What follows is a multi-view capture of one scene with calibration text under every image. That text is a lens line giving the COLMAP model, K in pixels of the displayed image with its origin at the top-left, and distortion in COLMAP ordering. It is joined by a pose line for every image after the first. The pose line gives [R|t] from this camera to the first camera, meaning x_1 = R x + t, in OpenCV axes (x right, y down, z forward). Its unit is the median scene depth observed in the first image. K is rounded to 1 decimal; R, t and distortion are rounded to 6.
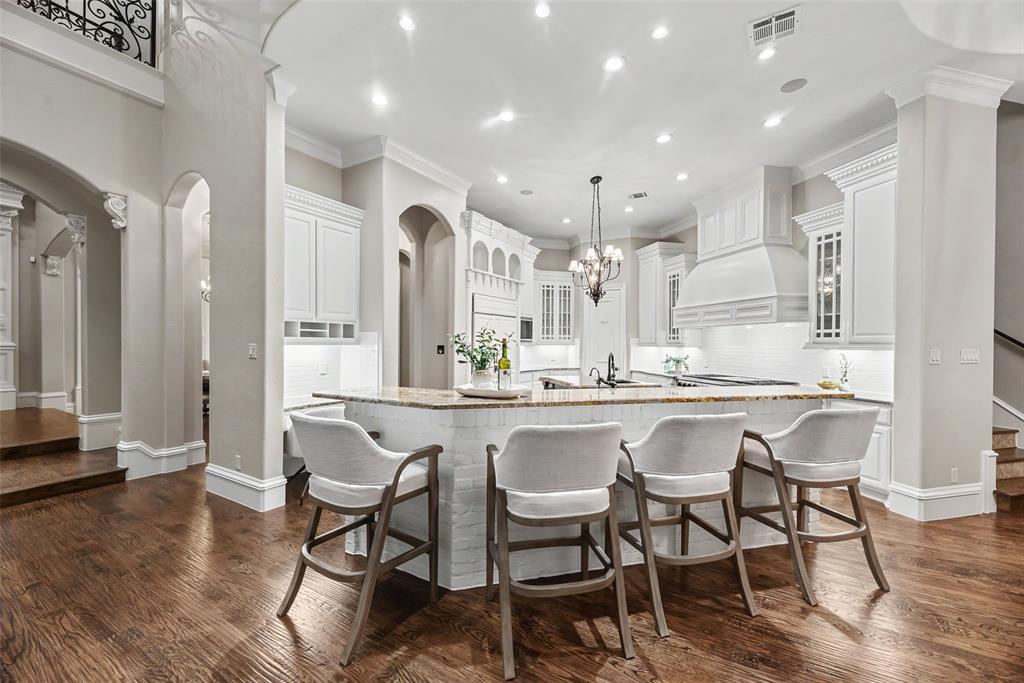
lens RADIAL K [[413.9, 0, 512.4], [0, 413.9, 351.2], [0, 0, 1]] dist [-0.003173, 0.001054]
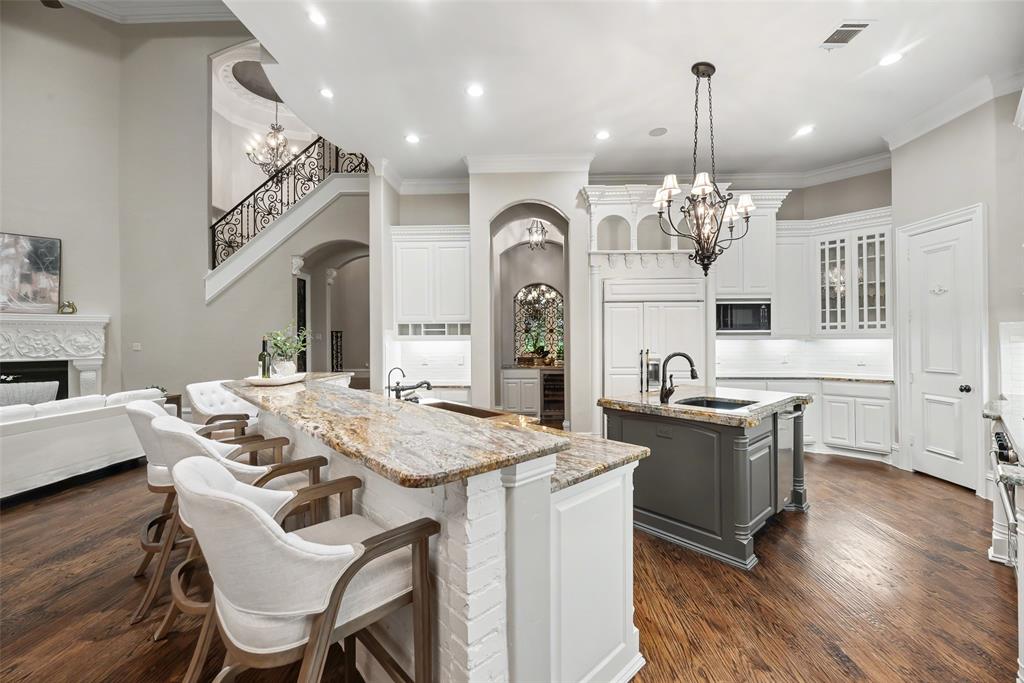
lens RADIAL K [[413.9, 0, 511.3], [0, 413.9, 340.5], [0, 0, 1]] dist [-0.003173, 0.001054]
pose [[0.483716, -0.004630, -0.875213, 0.690822], [-0.008672, 0.999912, -0.010083, -0.004601], [0.875182, 0.012467, 0.483633, 0.527543]]
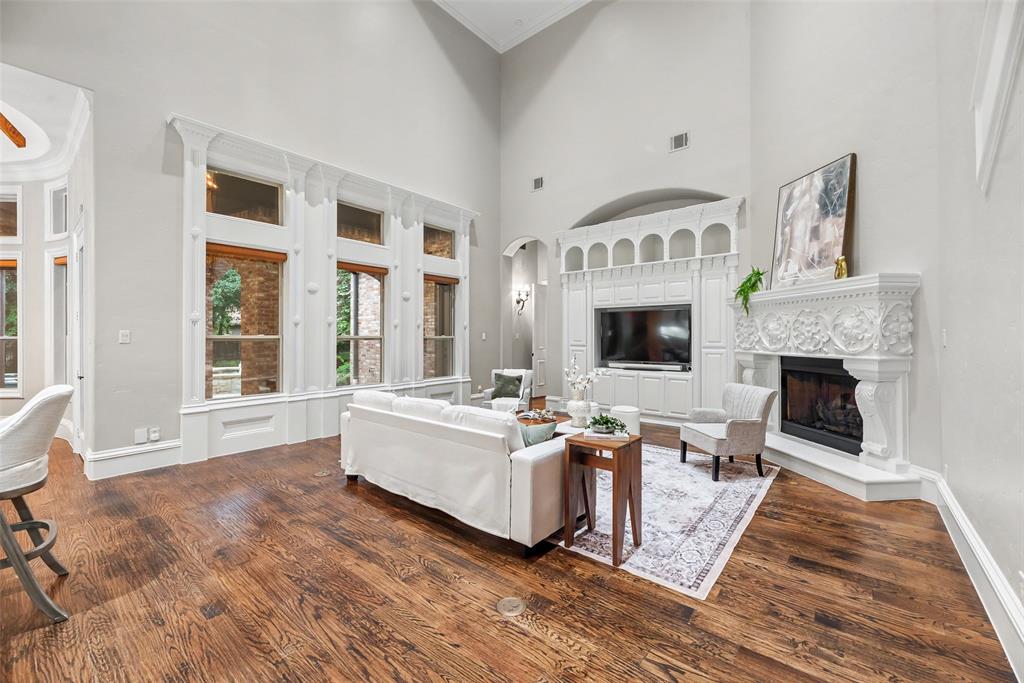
lens RADIAL K [[413.9, 0, 518.3], [0, 413.9, 338.6], [0, 0, 1]] dist [-0.003173, 0.001054]
pose [[-0.989441, -0.004033, 0.144879, -0.753937], [-0.000619, 0.999721, 0.023596, 0.001352], [-0.144934, 0.023257, -0.989168, 0.781271]]
